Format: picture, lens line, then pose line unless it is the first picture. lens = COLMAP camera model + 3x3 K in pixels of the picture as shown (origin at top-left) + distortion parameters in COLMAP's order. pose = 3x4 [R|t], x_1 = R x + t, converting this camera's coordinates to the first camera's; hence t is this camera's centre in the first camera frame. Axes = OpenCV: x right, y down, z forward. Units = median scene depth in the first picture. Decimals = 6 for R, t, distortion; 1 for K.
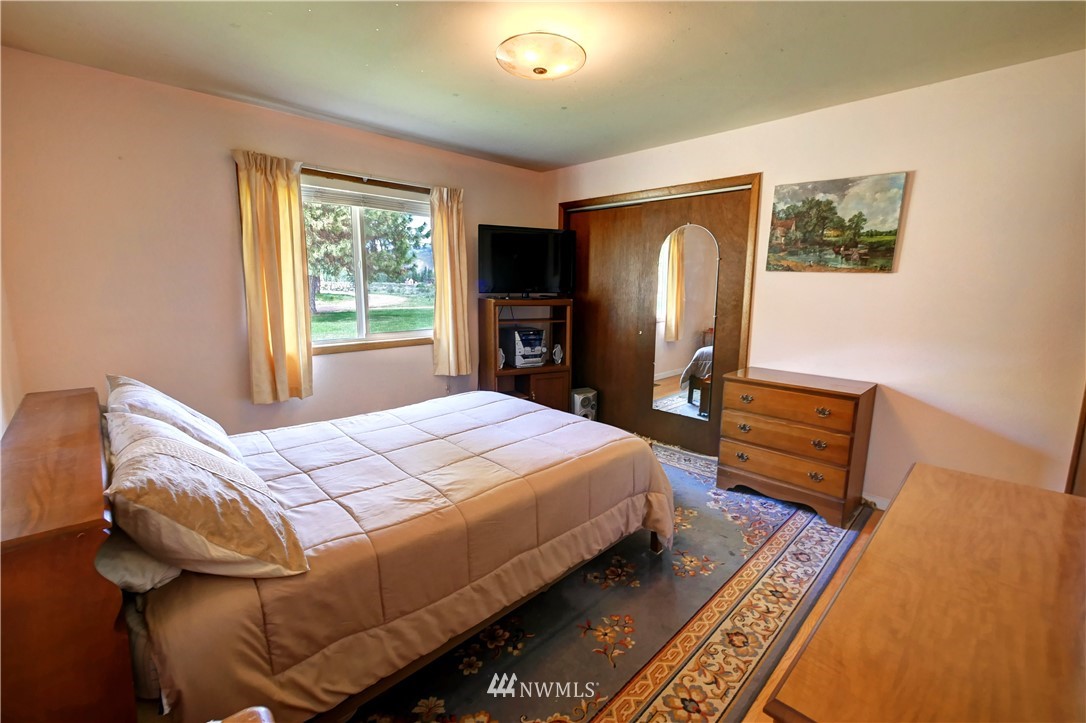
lens RADIAL K [[451.3, 0, 542.0], [0, 451.3, 357.3], [0, 0, 1]] dist [-0.006847, -0.000081]
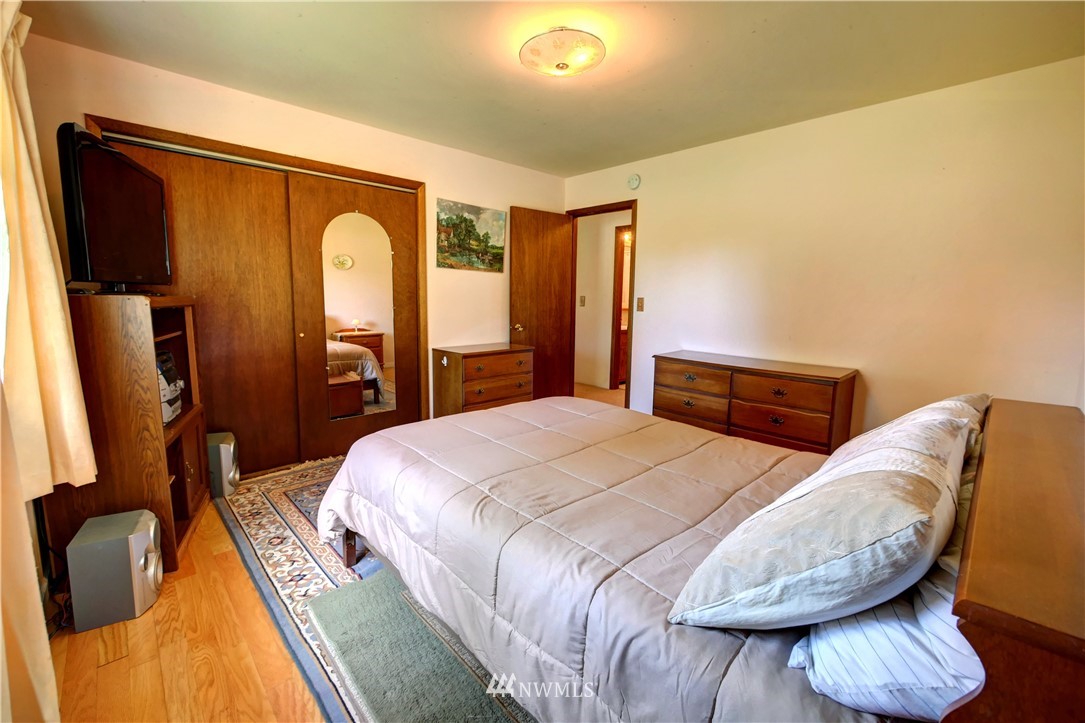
lens RADIAL K [[450.9, 0, 541.5], [0, 450.9, 357.3], [0, 0, 1]] dist [-0.006847, -0.000081]
pose [[0.009612, -0.146711, 0.989133, -0.786575], [0.149836, 0.978222, 0.143637, -0.093687], [-0.988664, 0.146827, 0.031385, 0.776856]]
